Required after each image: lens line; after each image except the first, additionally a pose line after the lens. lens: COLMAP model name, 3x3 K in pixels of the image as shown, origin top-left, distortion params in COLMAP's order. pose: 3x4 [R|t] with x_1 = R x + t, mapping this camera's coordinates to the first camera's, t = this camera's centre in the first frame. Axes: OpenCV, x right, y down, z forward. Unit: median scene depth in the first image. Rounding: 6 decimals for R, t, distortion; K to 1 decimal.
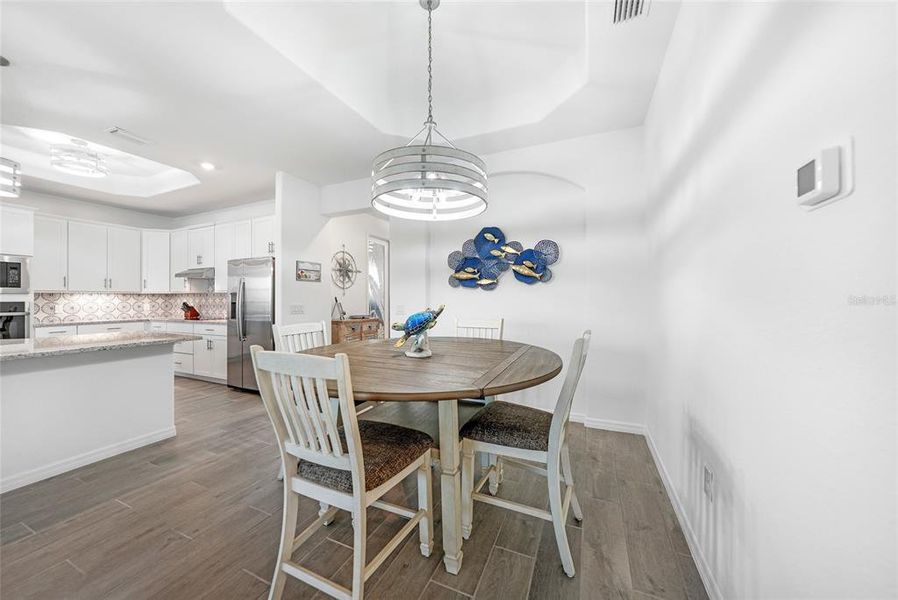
lens RADIAL K [[315.4, 0, 449.0], [0, 315.4, 300.0], [0, 0, 1]] dist [-0.005323, 0.000398]
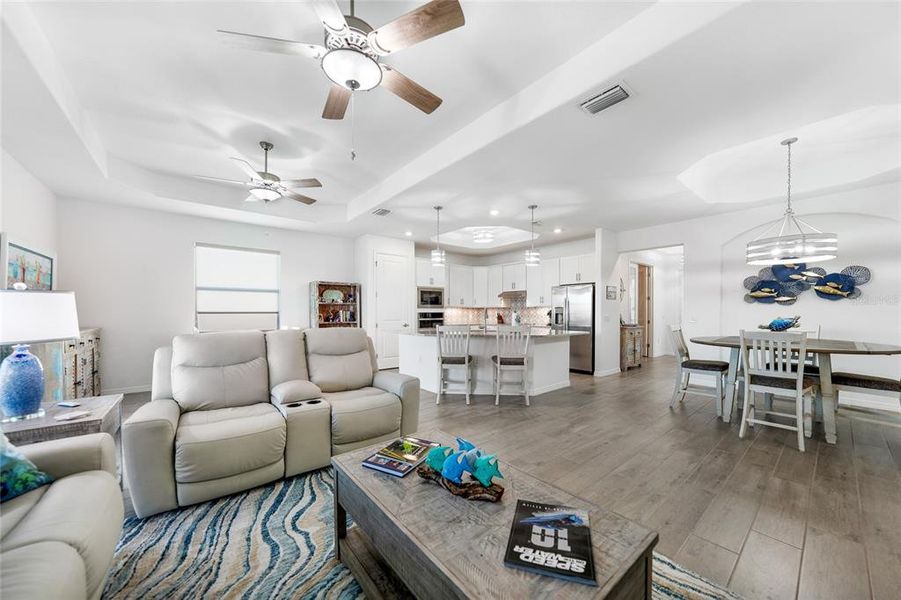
lens RADIAL K [[324.6, 0, 452.9], [0, 324.6, 314.6], [0, 0, 1]] dist [-0.008017, 0.000050]
pose [[0.895765, 0.007023, -0.444473, -0.463833], [-0.003780, 0.999959, 0.008182, 0.001855], [0.444513, -0.005649, 0.895755, -0.721993]]
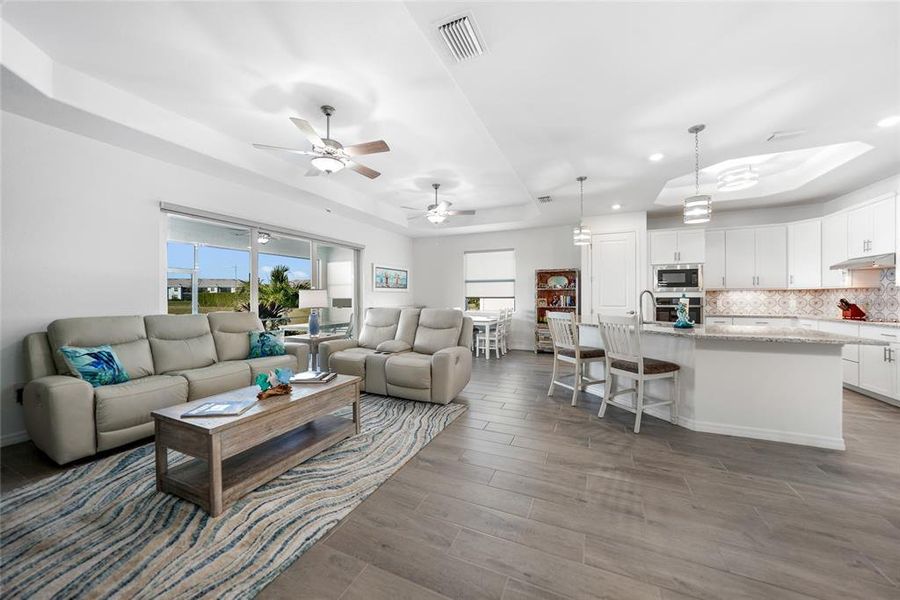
lens RADIAL K [[316.1, 0, 450.0], [0, 316.1, 300.0], [0, 0, 1]] dist [-0.005323, 0.000398]
pose [[0.001235, 0.011589, -0.999932, -0.000695], [0.000340, 0.999933, 0.011590, 0.000429], [0.999999, -0.000355, 0.001231, -0.075284]]
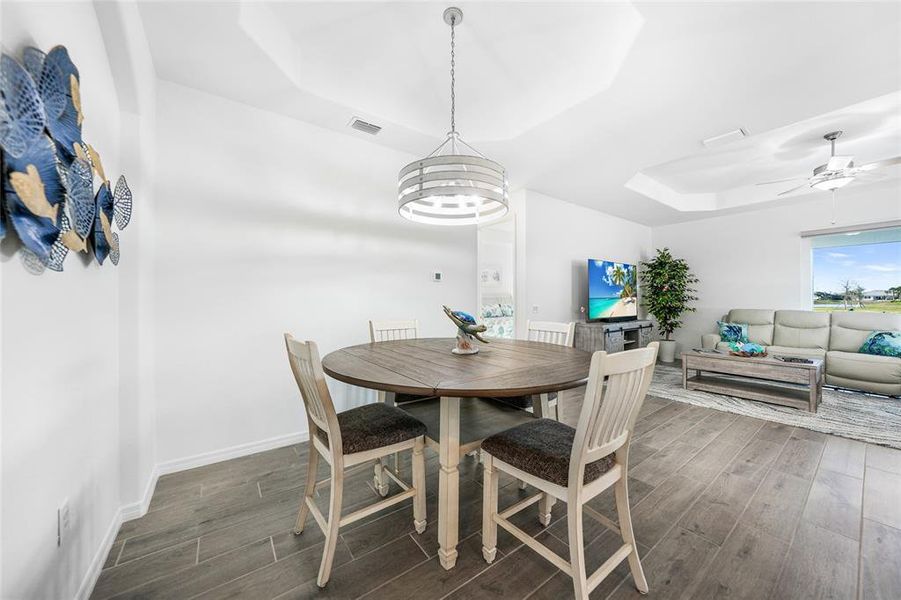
lens RADIAL K [[316.5, 0, 450.5], [0, 316.5, 300.0], [0, 0, 1]] dist [-0.005323, 0.000398]
pose [[-0.873105, 0.002839, 0.487524, -0.288000], [0.005441, 0.999978, 0.003921, -0.002956], [-0.487502, 0.006076, -0.873101, 0.979823]]
